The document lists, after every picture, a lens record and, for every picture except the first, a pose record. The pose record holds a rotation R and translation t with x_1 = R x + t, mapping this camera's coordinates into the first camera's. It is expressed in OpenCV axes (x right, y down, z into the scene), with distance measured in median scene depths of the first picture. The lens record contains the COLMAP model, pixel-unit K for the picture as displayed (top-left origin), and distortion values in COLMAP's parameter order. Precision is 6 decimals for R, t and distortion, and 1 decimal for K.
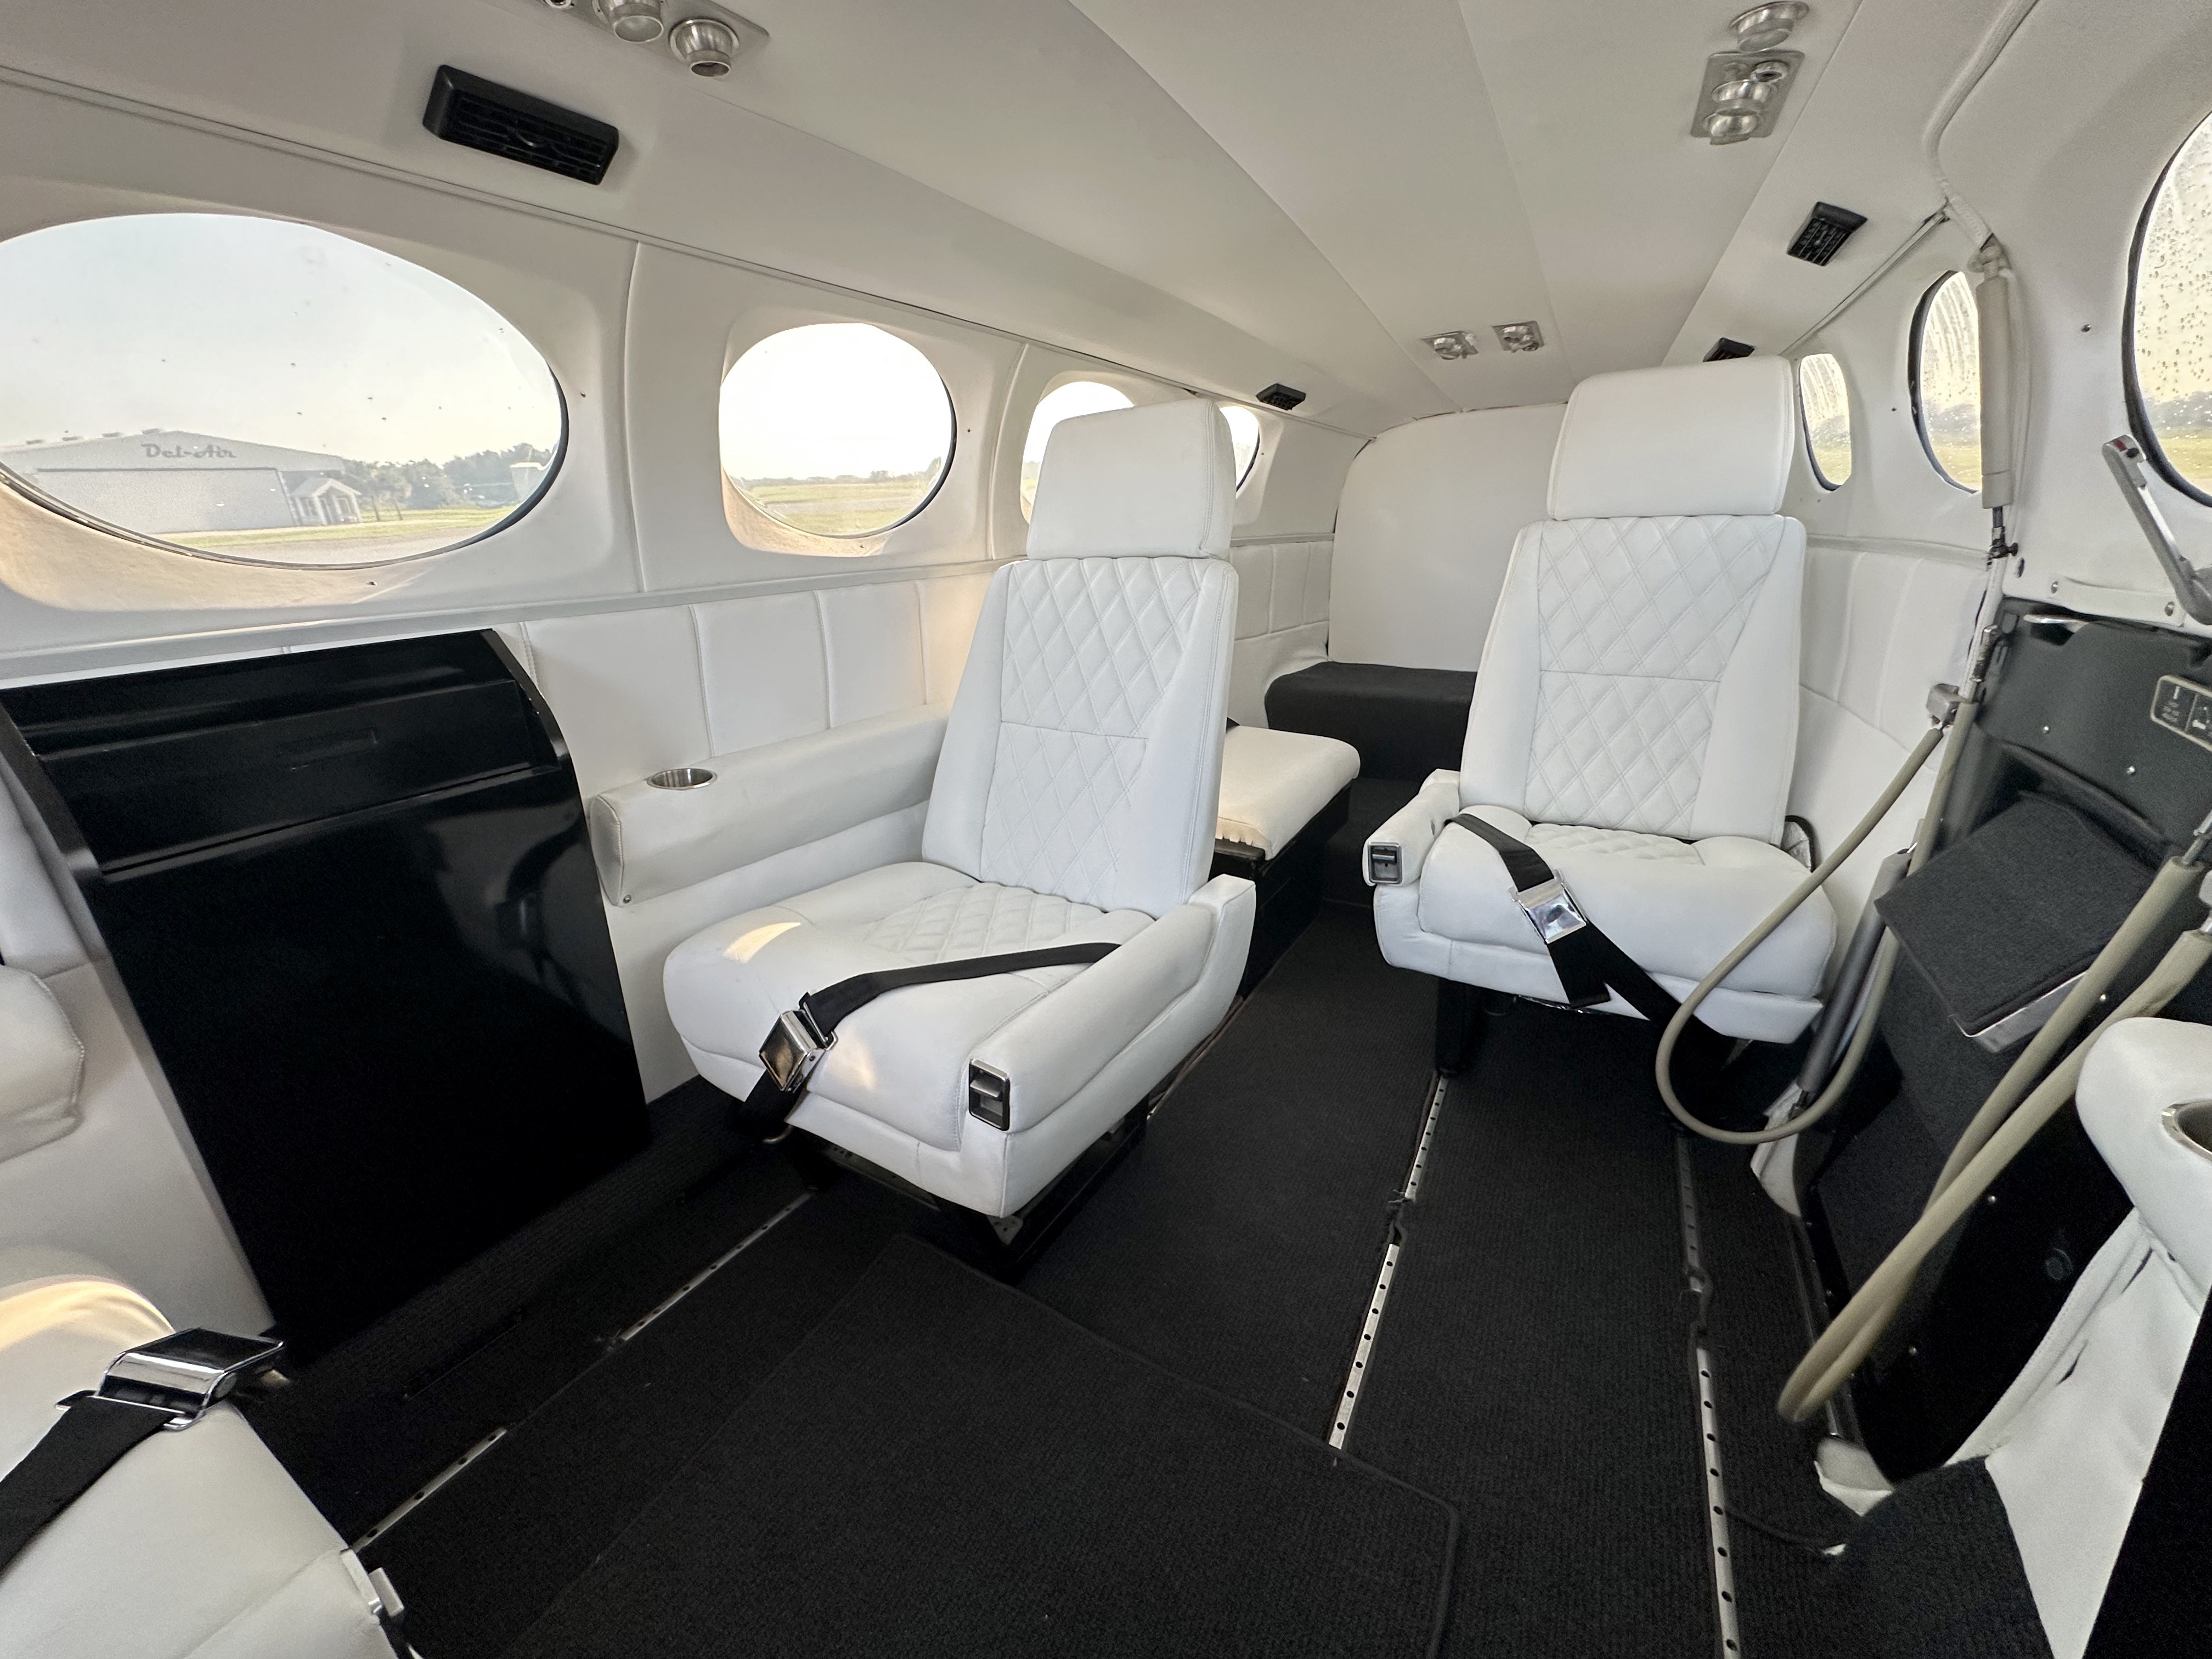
lens RADIAL K [[888.4, 0, 1099.7], [0, 888.4, 820.0], [0, 0, 1]] dist [-0.002216, 0.000143]
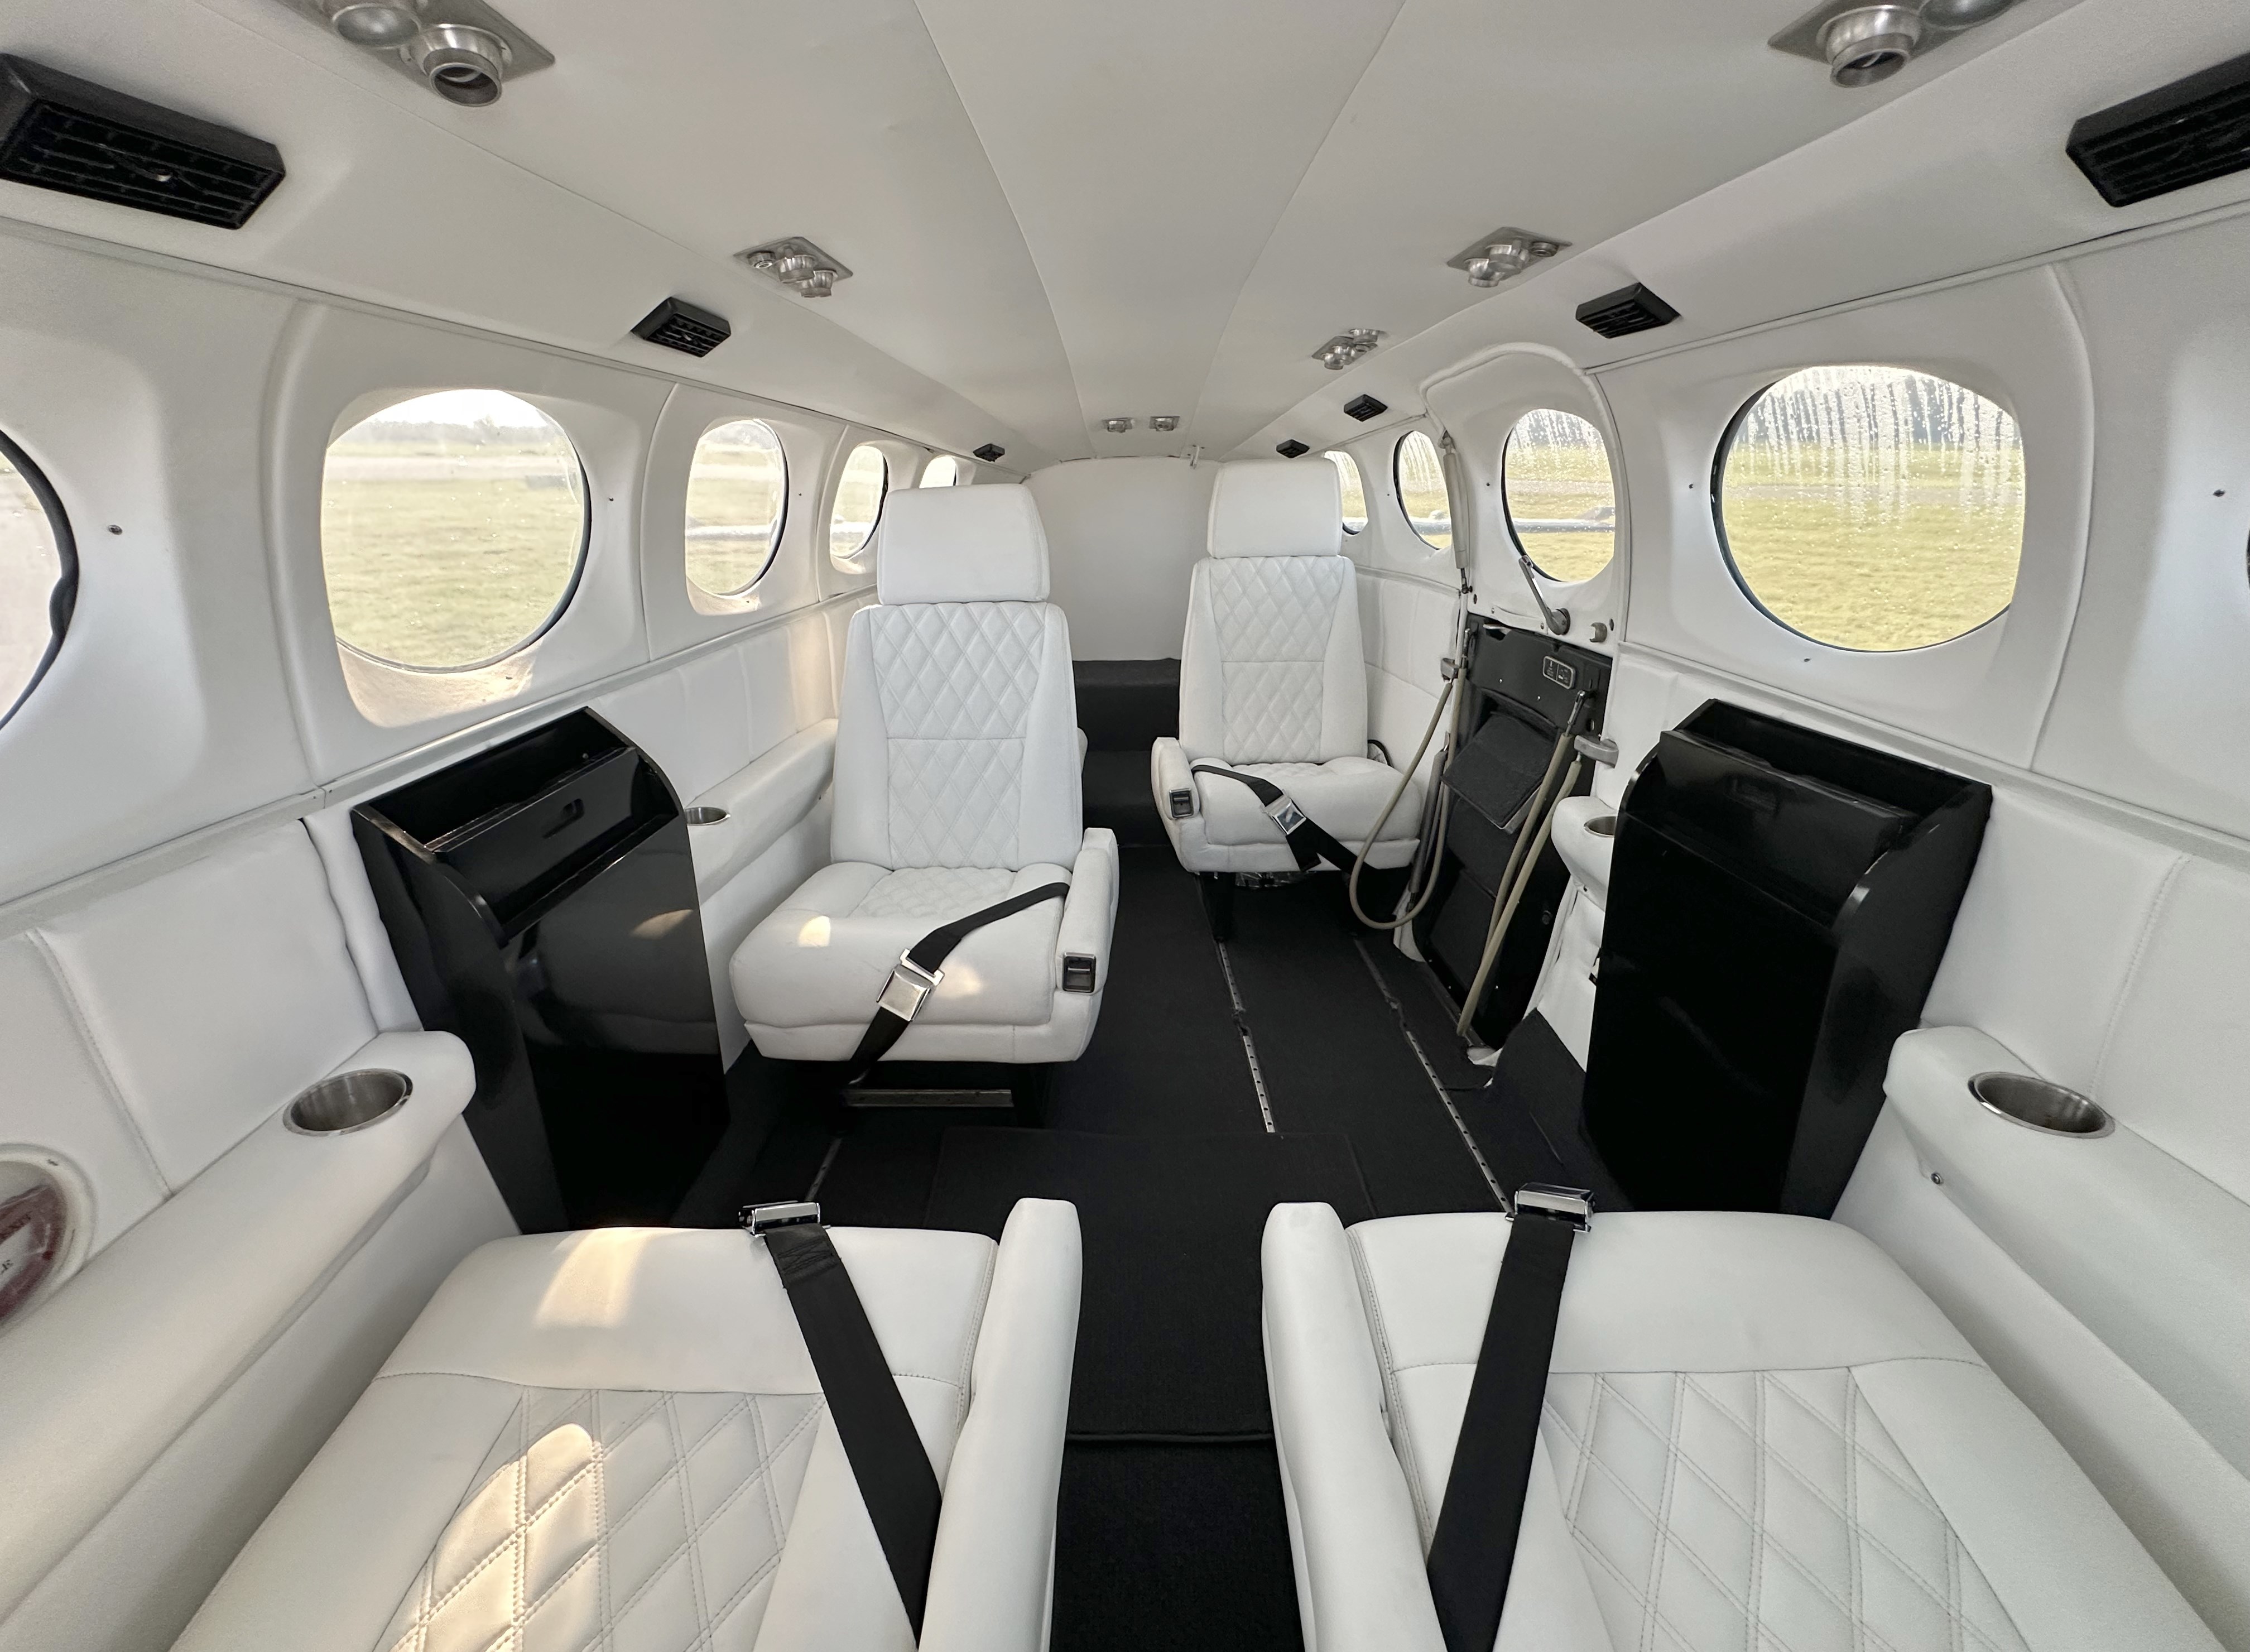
lens RADIAL K [[903.7, 0, 1125.3], [0, 903.7, 830.6], [0, 0, 1]] dist [-0.002216, 0.000143]
pose [[0.865256, -0.164379, 0.473616, -0.535536], [0.152558, 0.986247, 0.063588, -0.018074], [-0.477555, 0.017234, 0.878433, -0.307316]]
